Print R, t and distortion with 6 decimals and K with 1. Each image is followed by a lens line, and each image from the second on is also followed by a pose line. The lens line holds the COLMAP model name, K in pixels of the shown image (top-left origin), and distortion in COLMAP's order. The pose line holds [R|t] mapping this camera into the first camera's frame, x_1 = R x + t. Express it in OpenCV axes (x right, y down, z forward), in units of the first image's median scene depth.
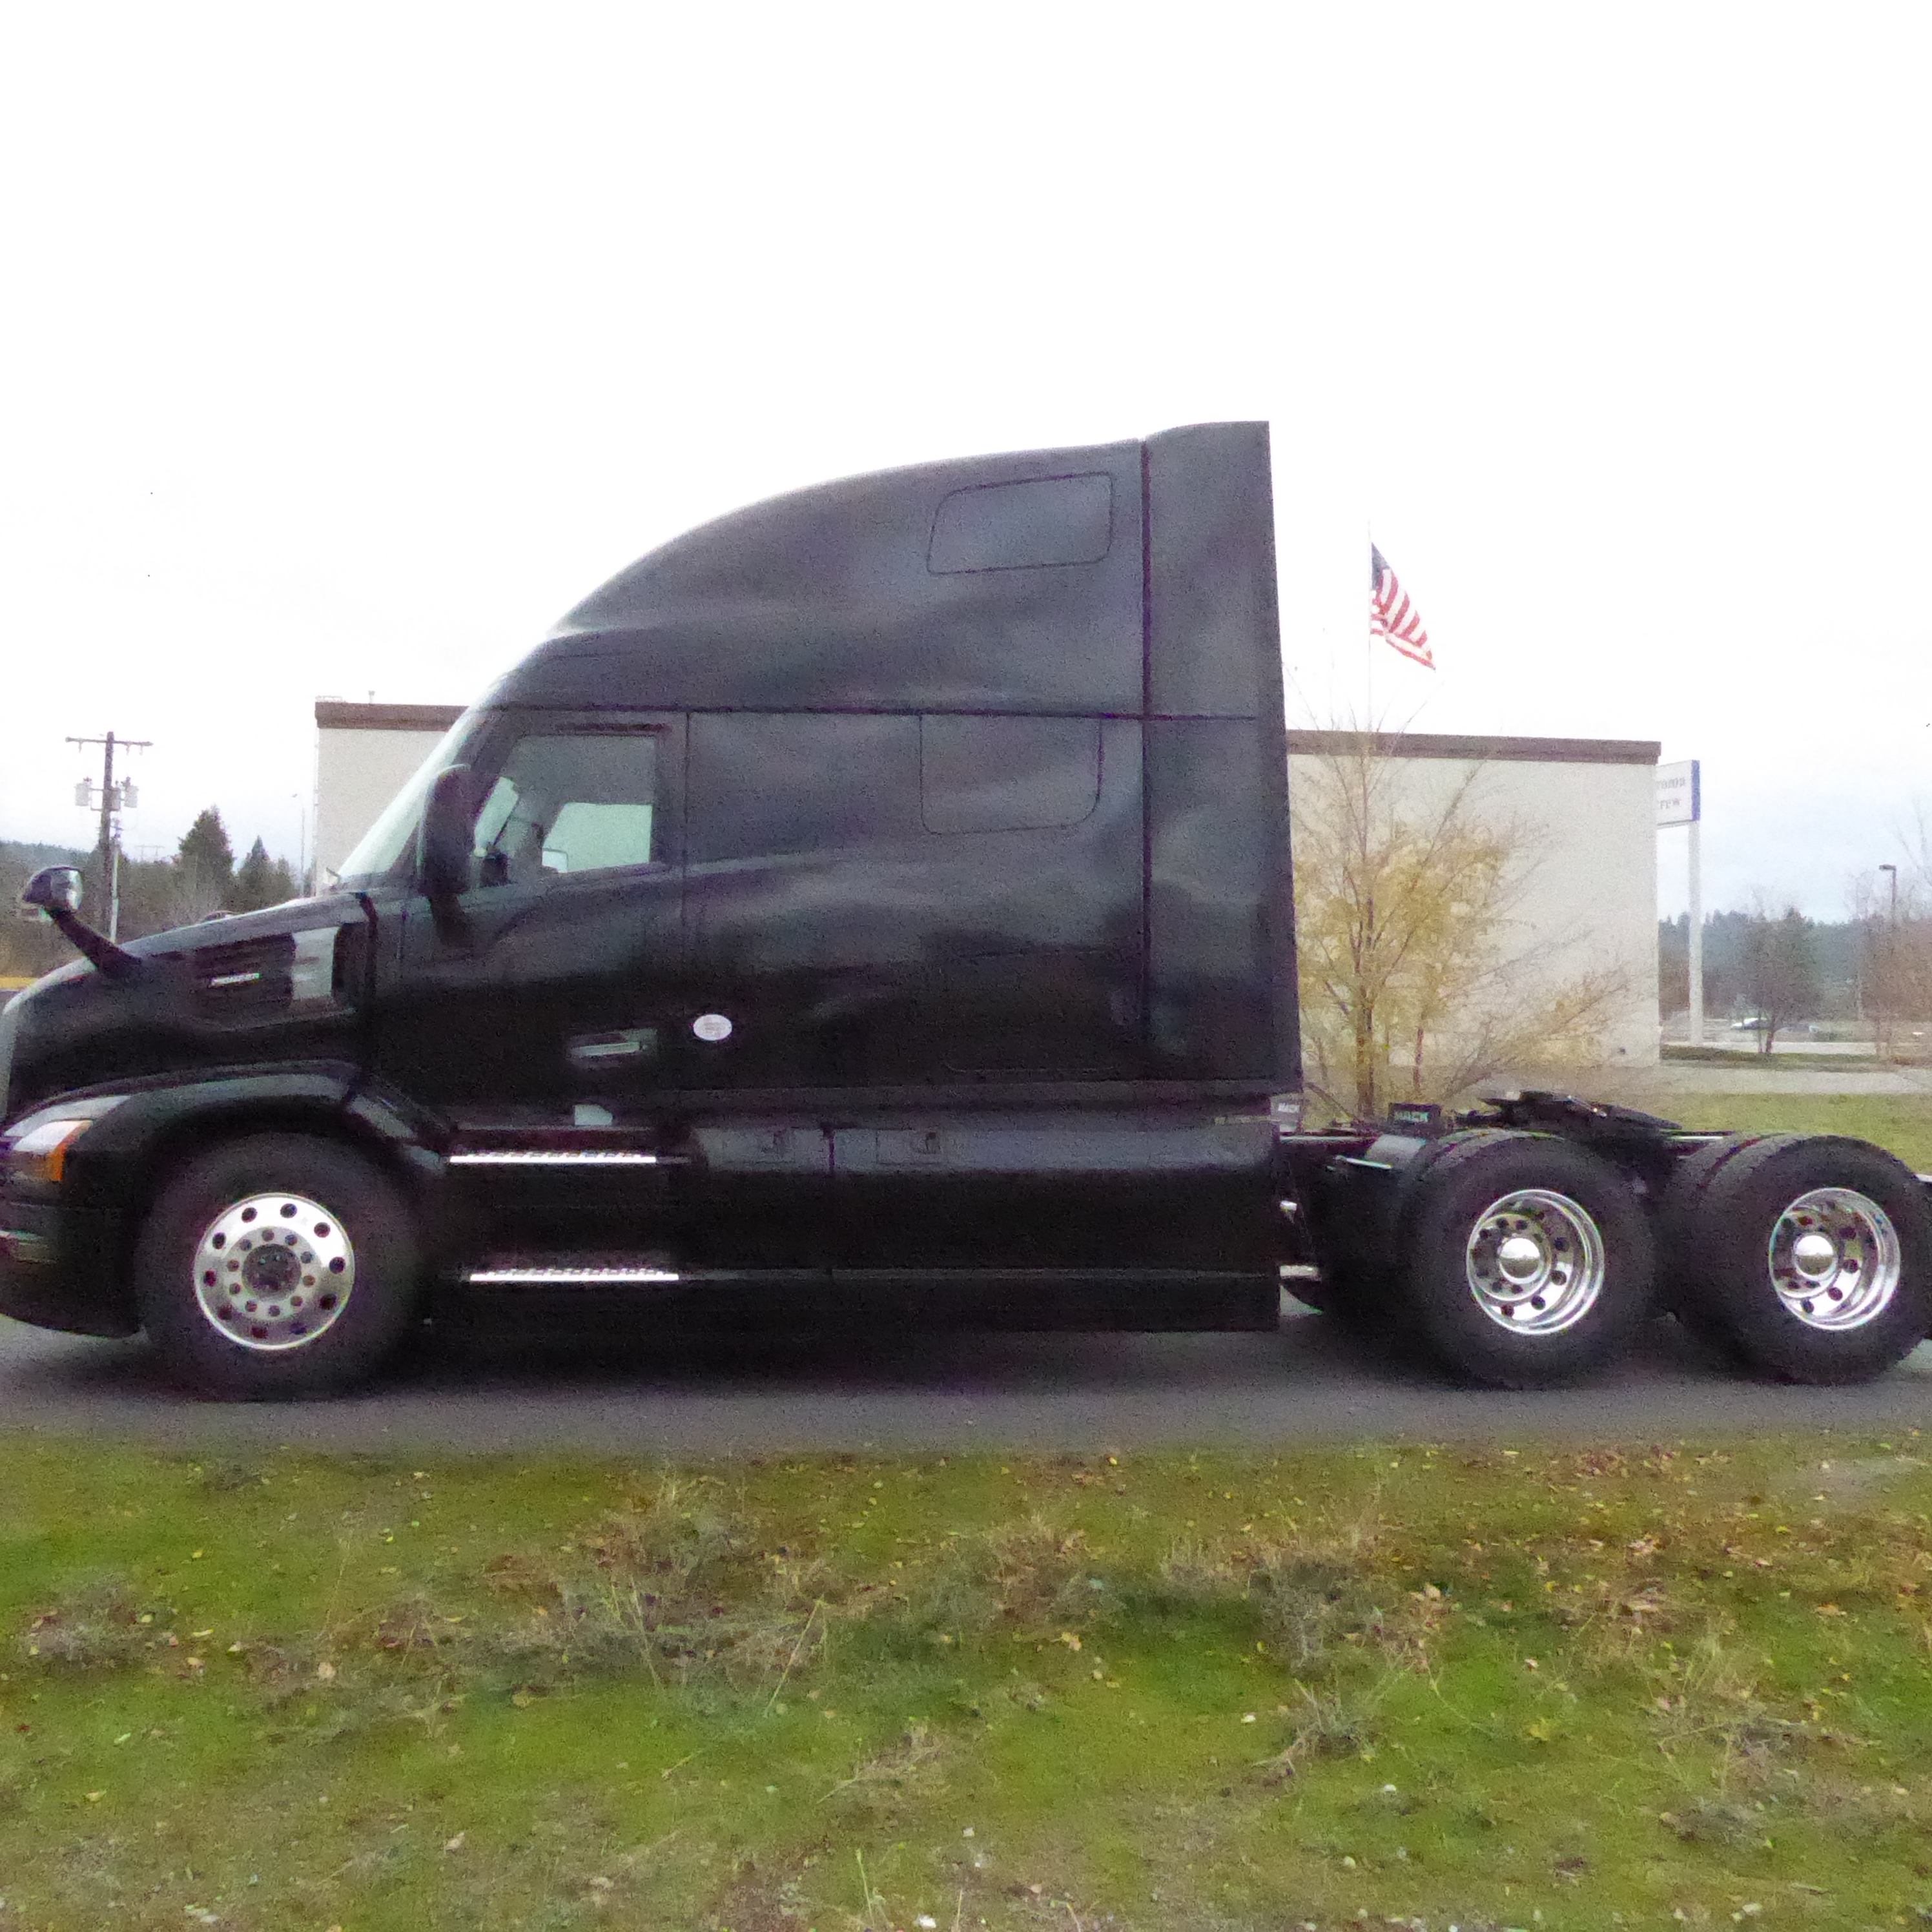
lens RADIAL K [[1851.2, 0, 972.0], [0, 1851.2, 965.1], [0, 0, 1]] dist [-0.009135, 0.000000]
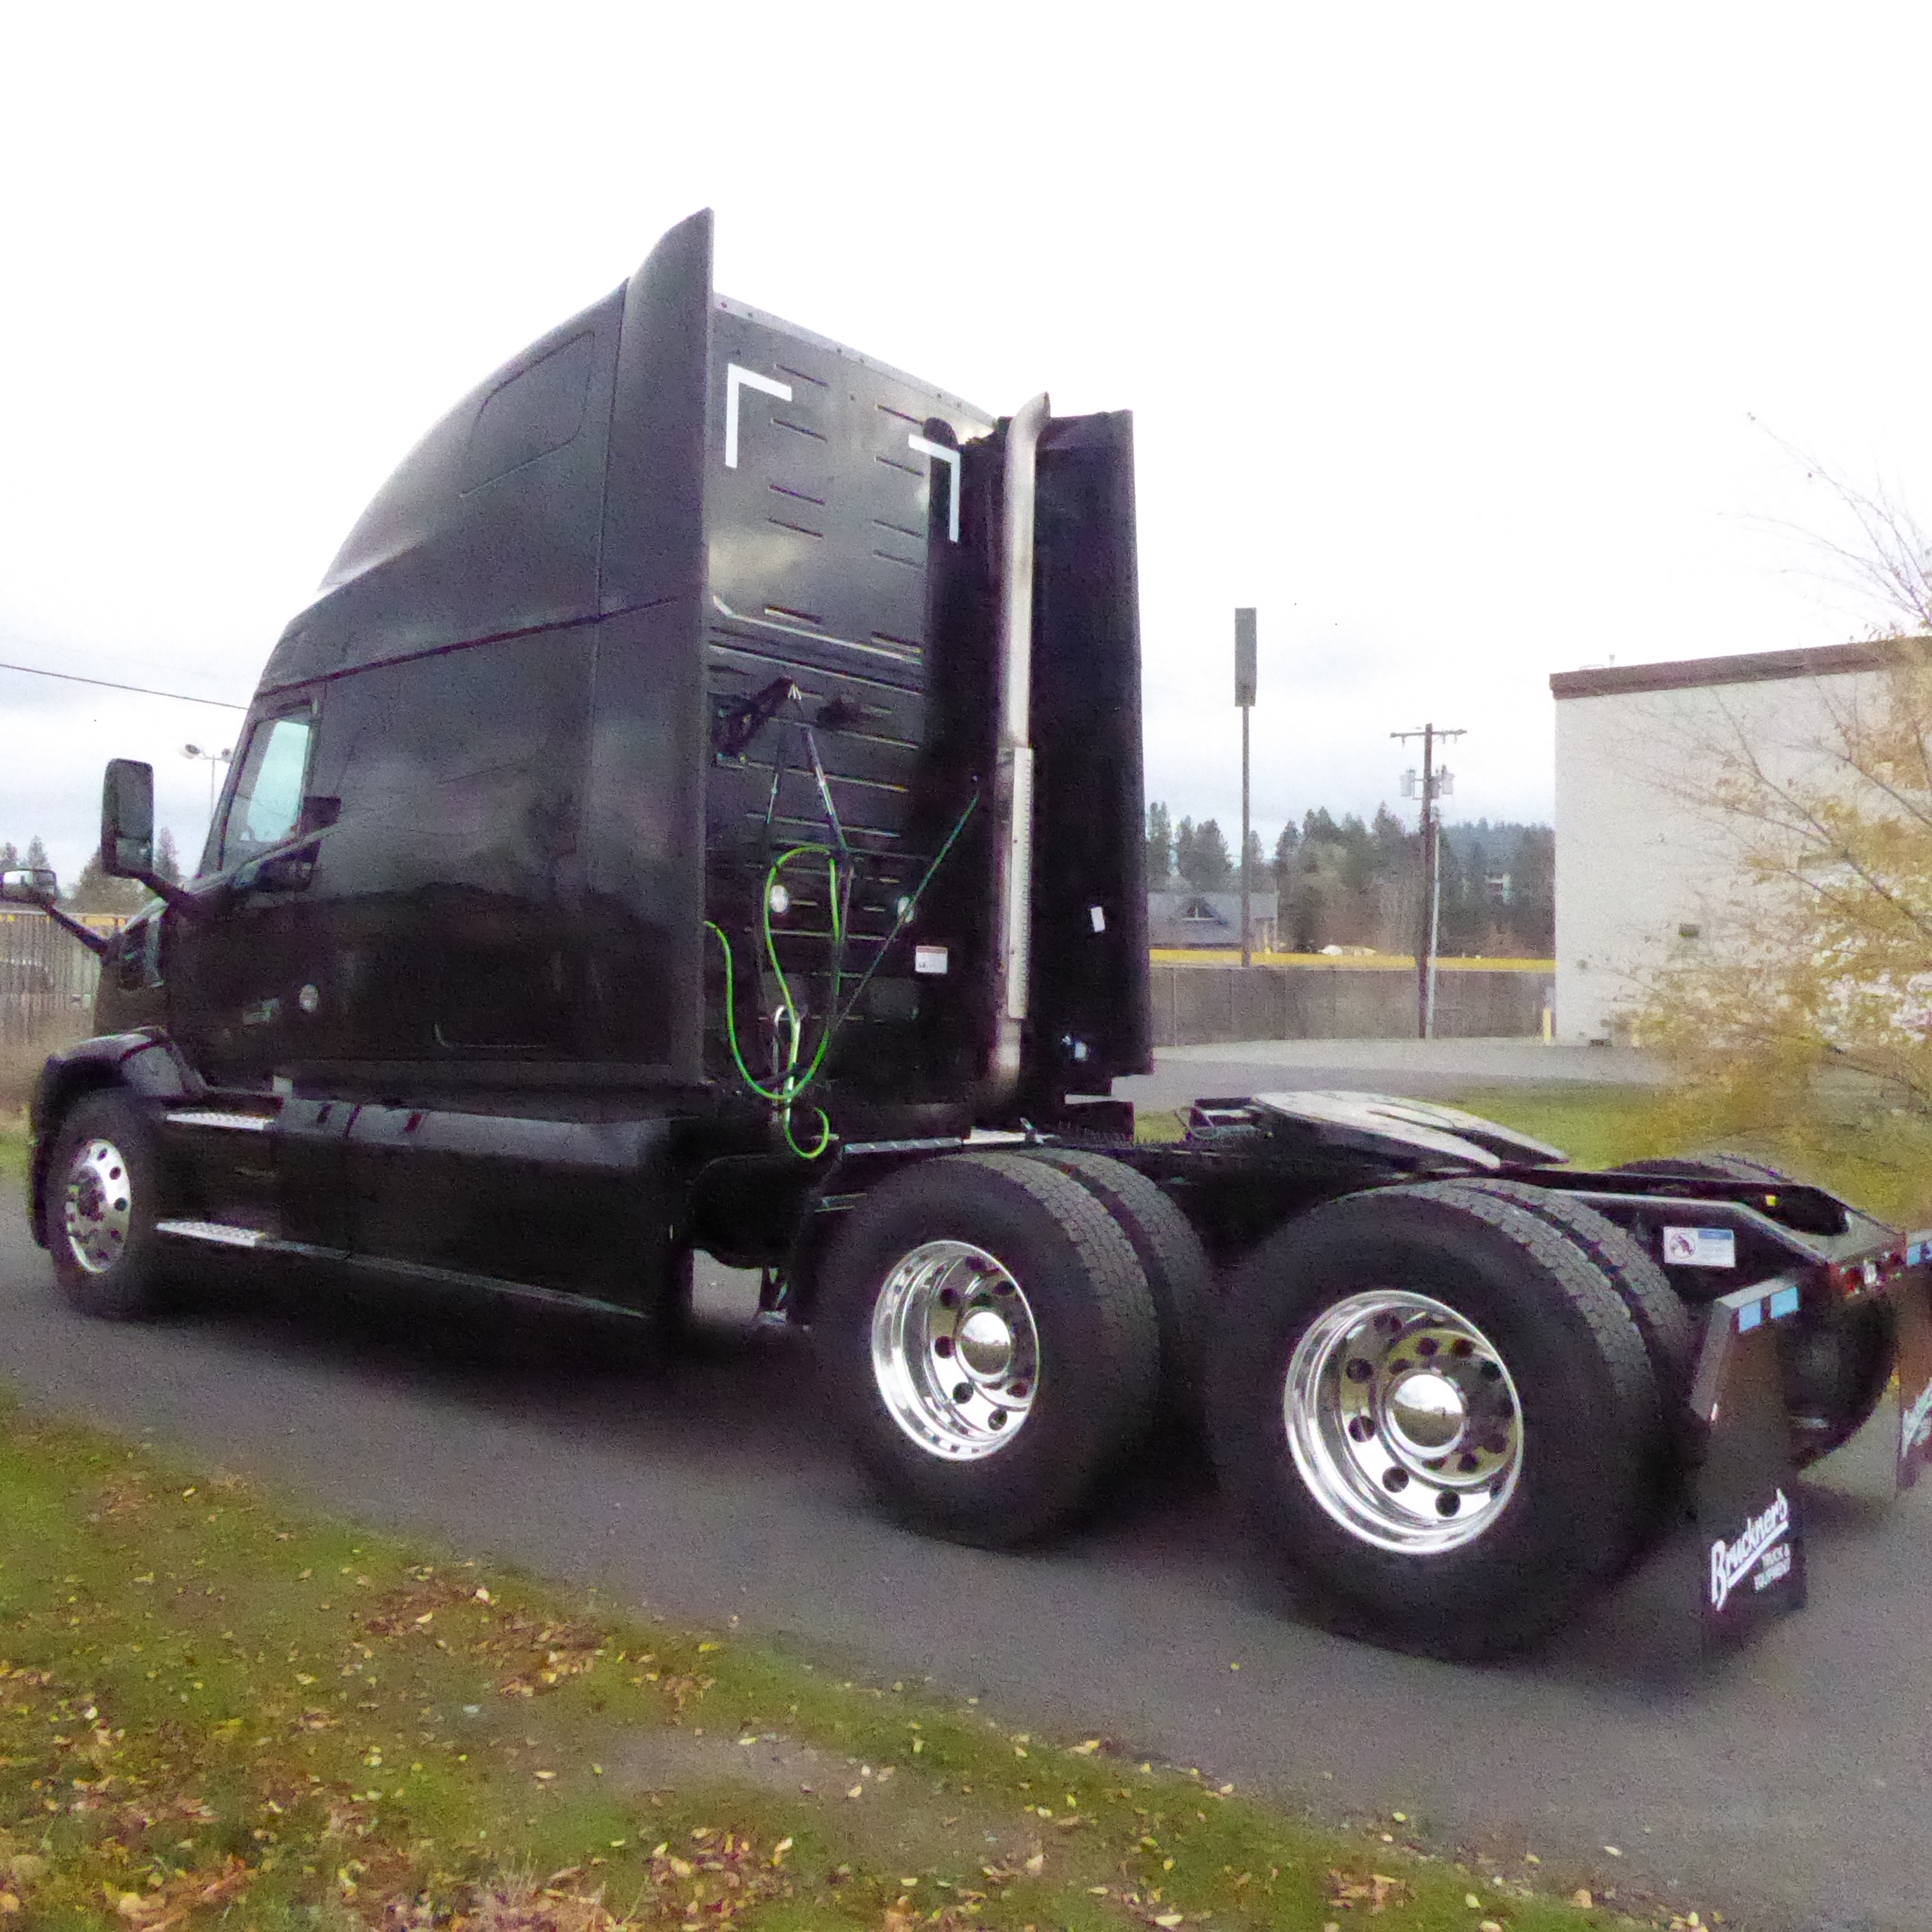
lens RADIAL K [[1851.2, 0, 966.3], [0, 1851.2, 962.9], [0, 0, 1]] dist [-0.009135, 0.000000]
pose [[0.699491, -0.011312, -0.714552, 0.102773], [0.018916, 0.999817, 0.002689, 0.002416], [0.714391, -0.015397, 0.699577, 0.070648]]
